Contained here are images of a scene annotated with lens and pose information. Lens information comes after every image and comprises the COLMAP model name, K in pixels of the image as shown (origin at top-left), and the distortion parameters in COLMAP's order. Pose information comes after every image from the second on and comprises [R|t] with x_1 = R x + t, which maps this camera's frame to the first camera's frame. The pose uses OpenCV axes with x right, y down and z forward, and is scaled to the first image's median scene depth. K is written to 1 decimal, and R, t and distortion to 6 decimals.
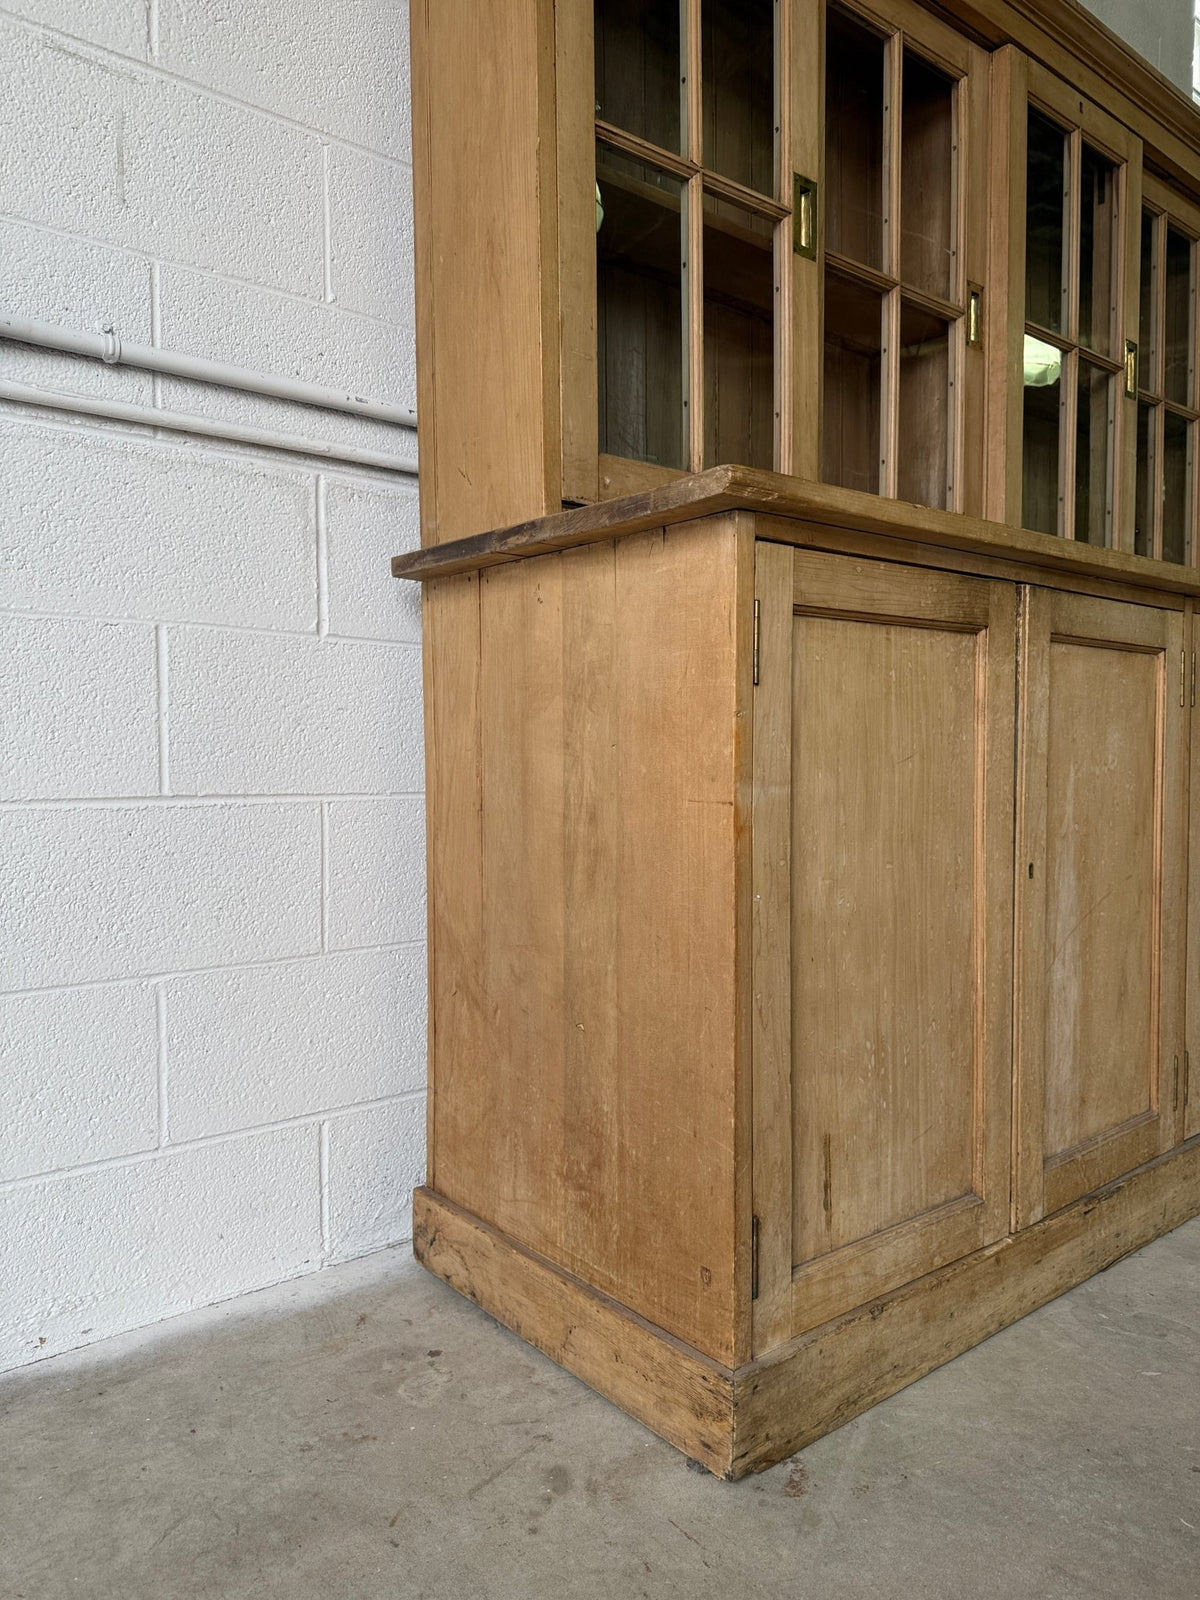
lens RADIAL K [[1140.8, 0, 595.3], [0, 1140.8, 797.9], [0, 0, 1]] dist [0.041126, -0.051708]
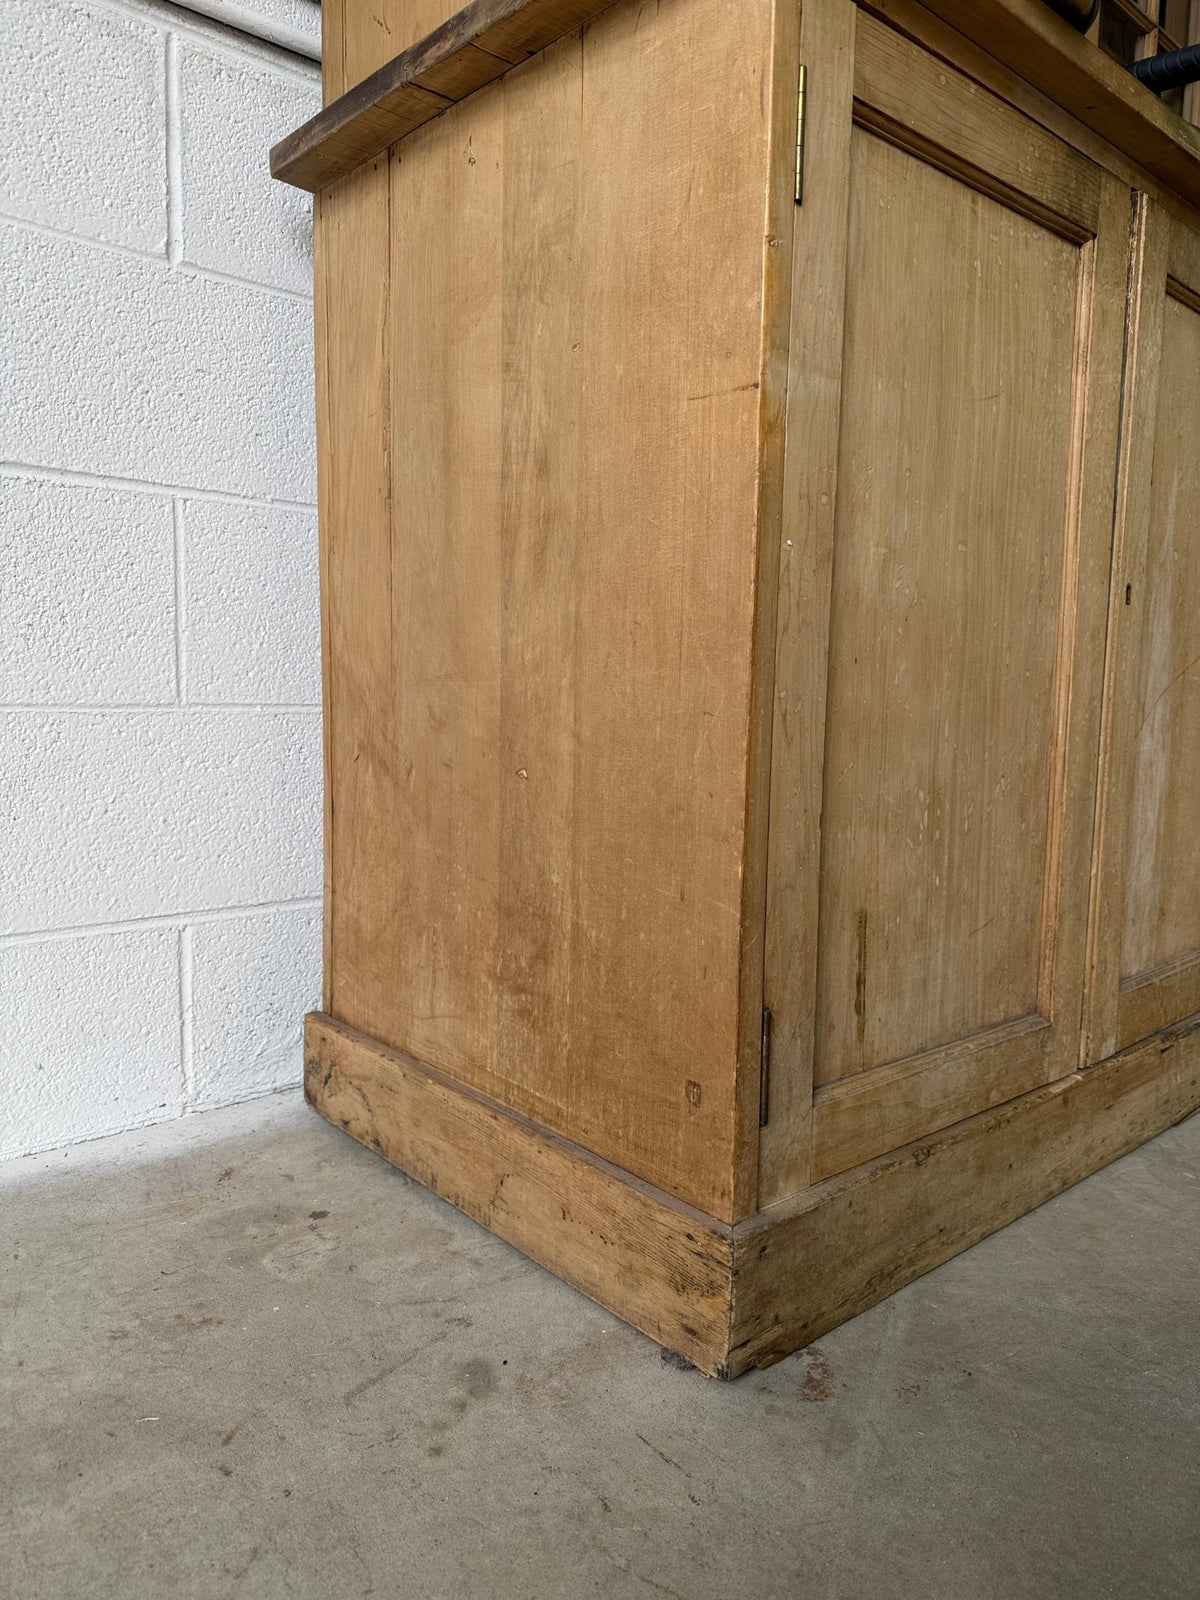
lens RADIAL K [[1140.8, 0, 585.4], [0, 1140.8, 795.9], [0, 0, 1]] dist [0.041126, -0.051708]
pose [[0.999313, 0.016023, 0.033407, 0.003413], [-0.018179, 0.997702, 0.065269, 0.168687], [-0.032285, -0.065832, 0.997308, 0.283130]]
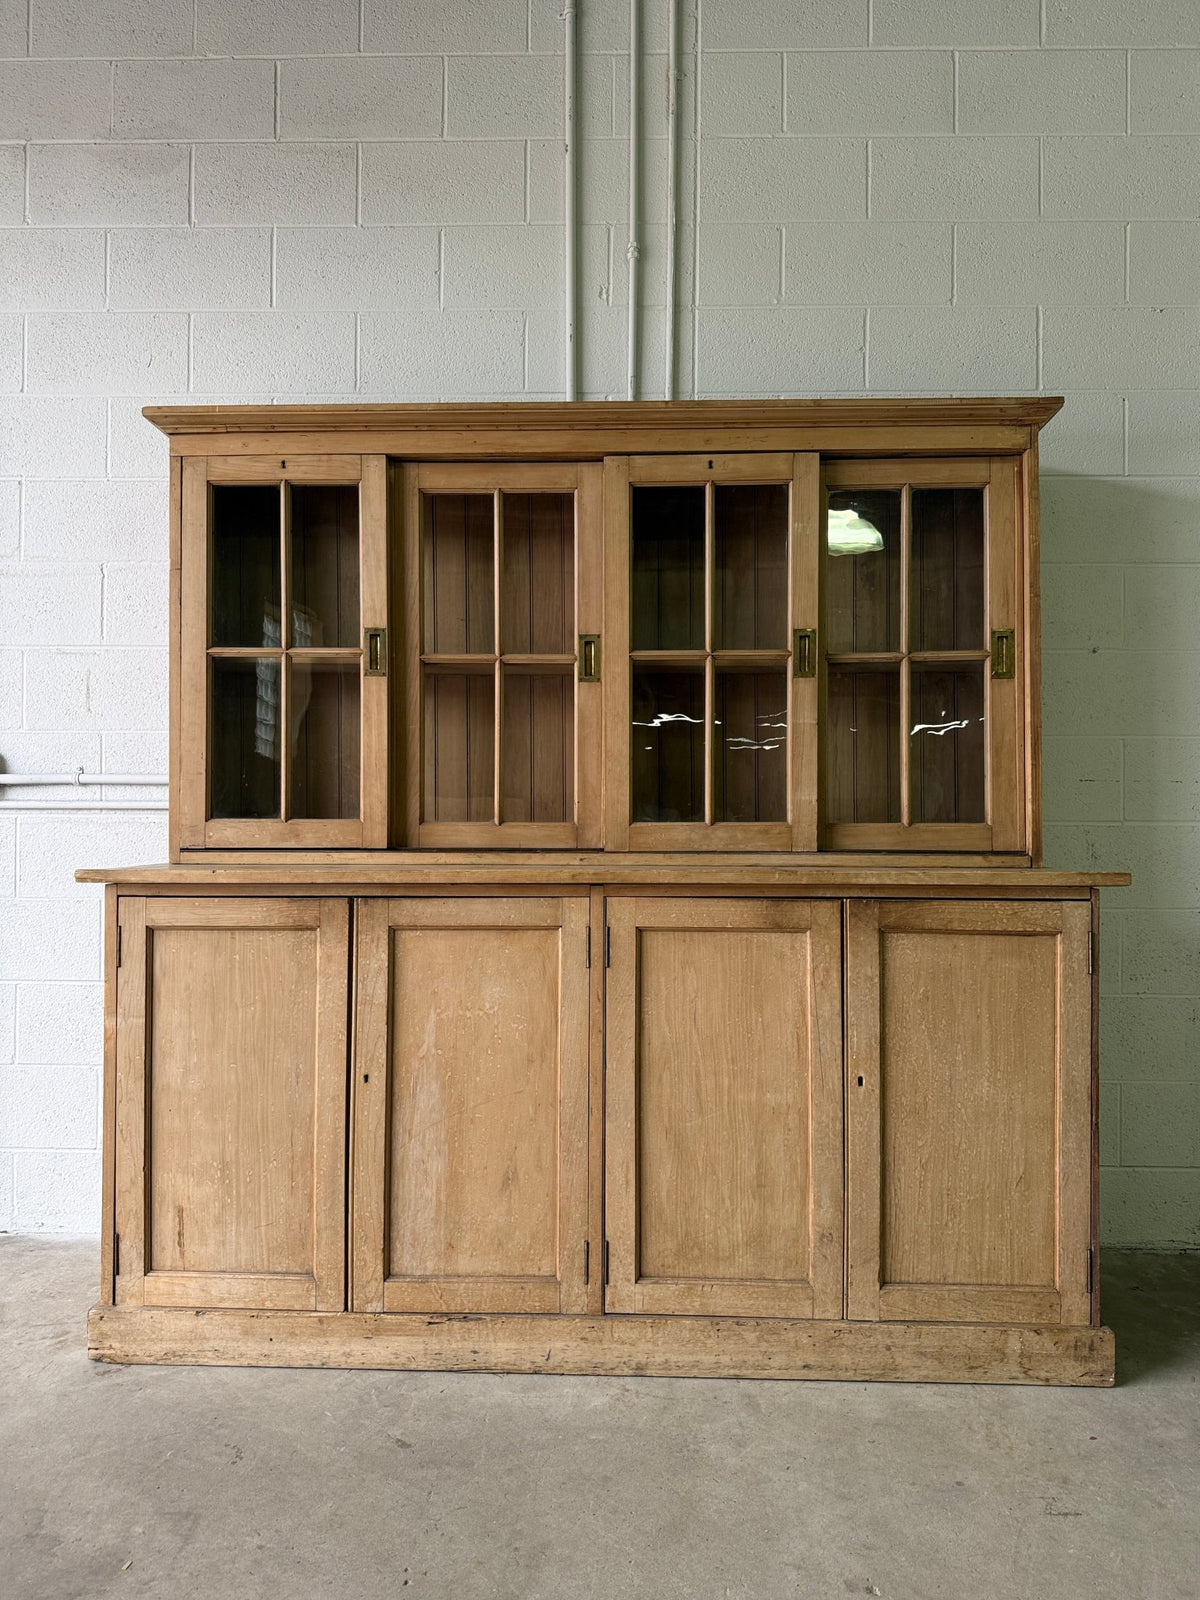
lens RADIAL K [[1140.8, 0, 608.0], [0, 1140.8, 797.3], [0, 0, 1]] dist [0.041126, -0.051708]
pose [[0.738751, -0.009434, -0.673912, 1.867617], [-0.028148, 0.998598, -0.044836, -0.288625], [0.673390, 0.052092, 0.737450, 0.052230]]
